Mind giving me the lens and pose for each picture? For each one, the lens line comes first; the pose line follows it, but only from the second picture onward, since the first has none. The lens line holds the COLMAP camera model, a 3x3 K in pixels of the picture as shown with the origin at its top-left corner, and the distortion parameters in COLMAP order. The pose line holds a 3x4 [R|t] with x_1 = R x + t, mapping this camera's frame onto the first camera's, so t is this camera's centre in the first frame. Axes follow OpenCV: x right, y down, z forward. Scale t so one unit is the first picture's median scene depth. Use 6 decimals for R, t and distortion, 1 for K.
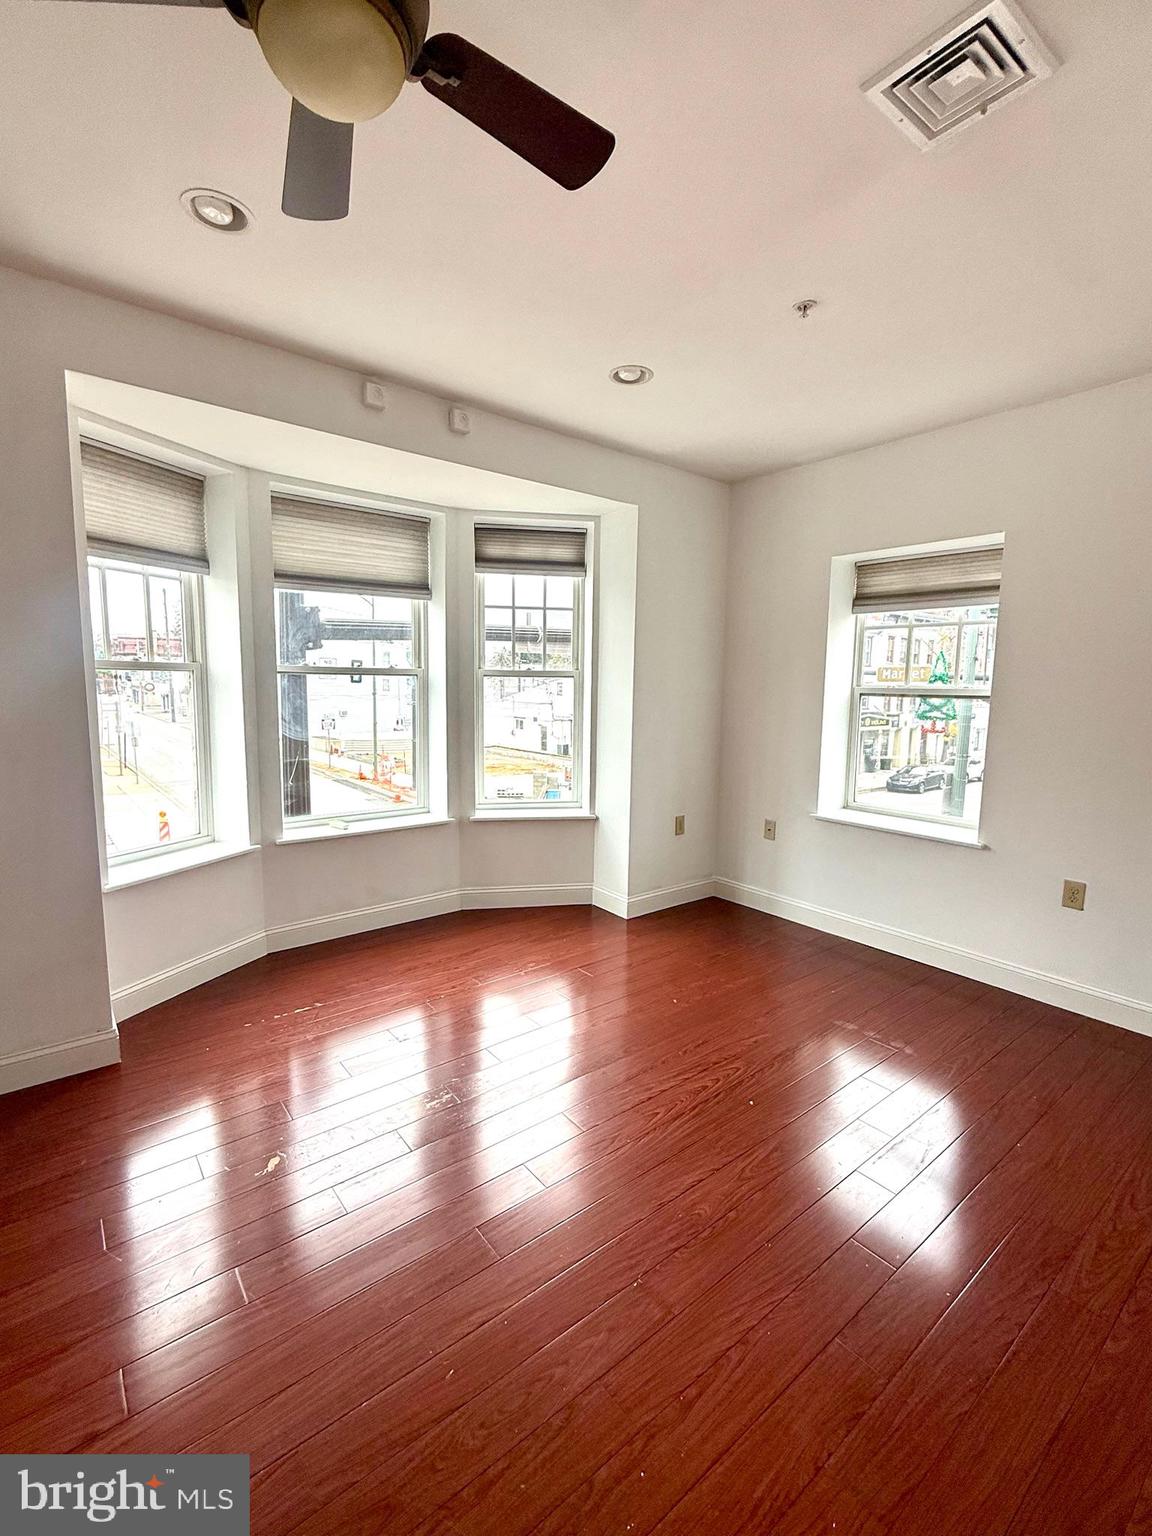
lens RADIAL K [[689.1, 0, 570.7], [0, 689.1, 765.3], [0, 0, 1]] dist [0.001681, 0.000654]
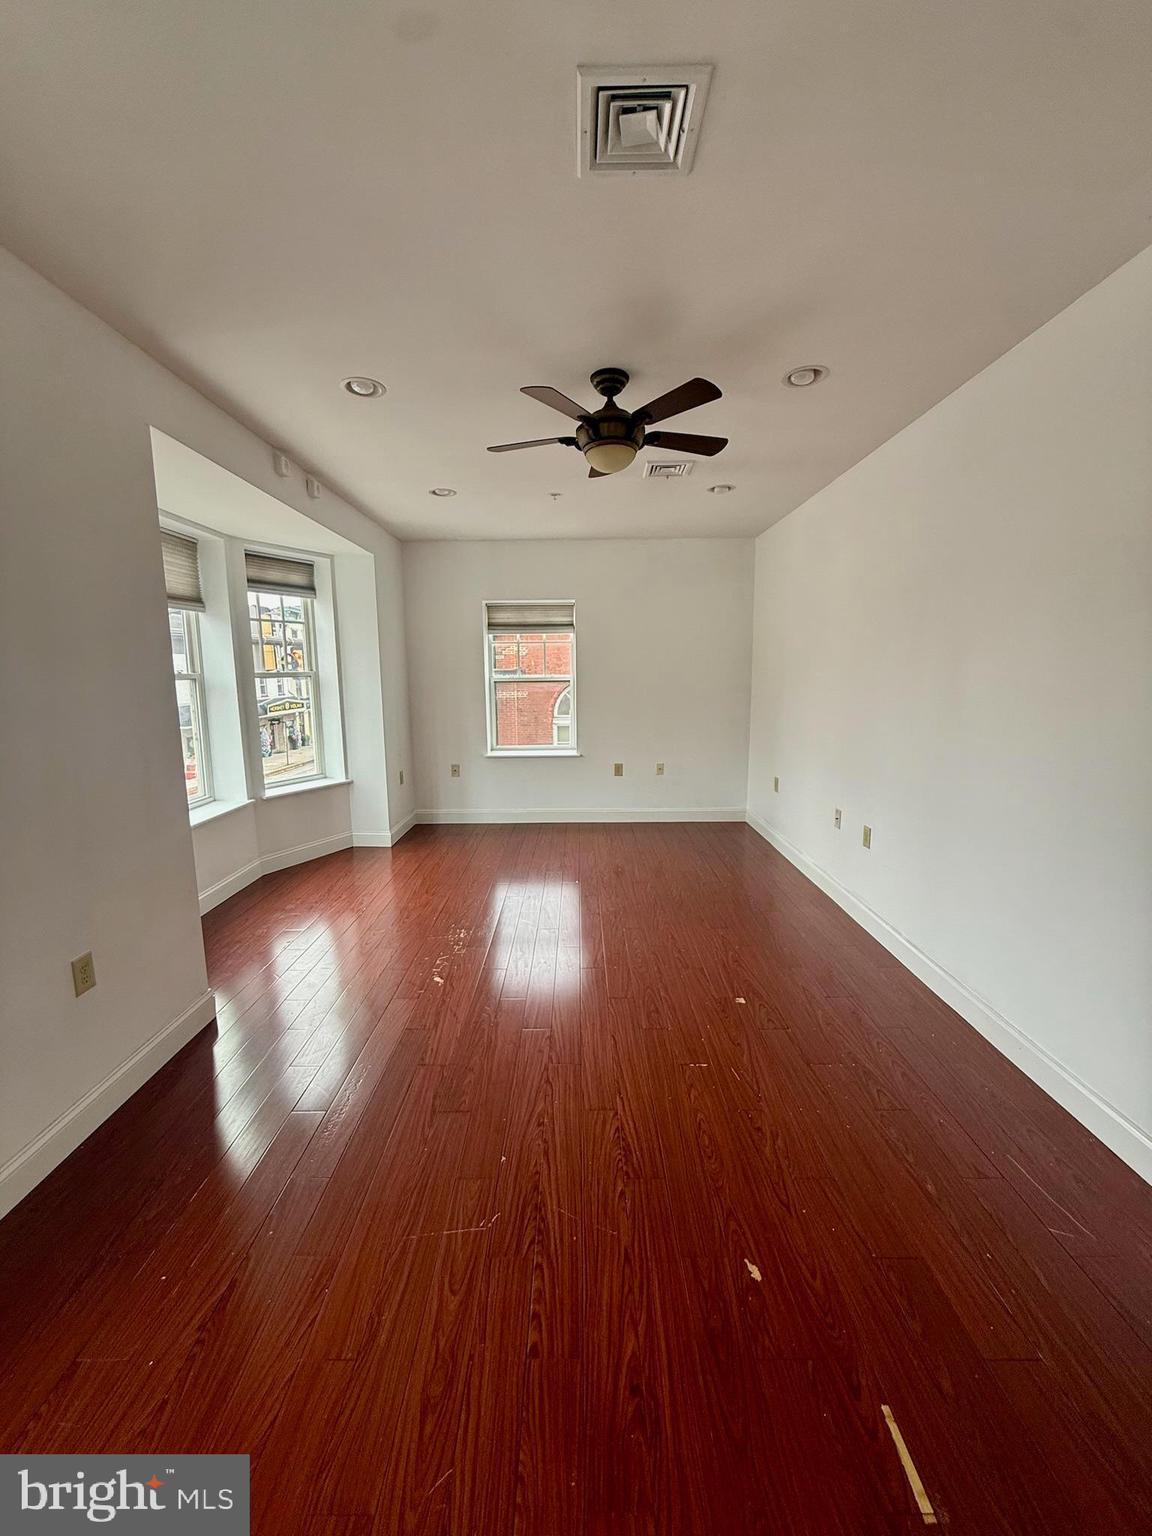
lens RADIAL K [[613.8, 0, 571.3], [0, 613.8, 763.6], [0, 0, 1]] dist [0.003289, -0.000005]
pose [[0.628197, -0.138449, 0.765637, -0.617894], [0.114037, 0.989798, 0.085418, -0.011244], [-0.769652, 0.033652, 0.637577, -0.096058]]
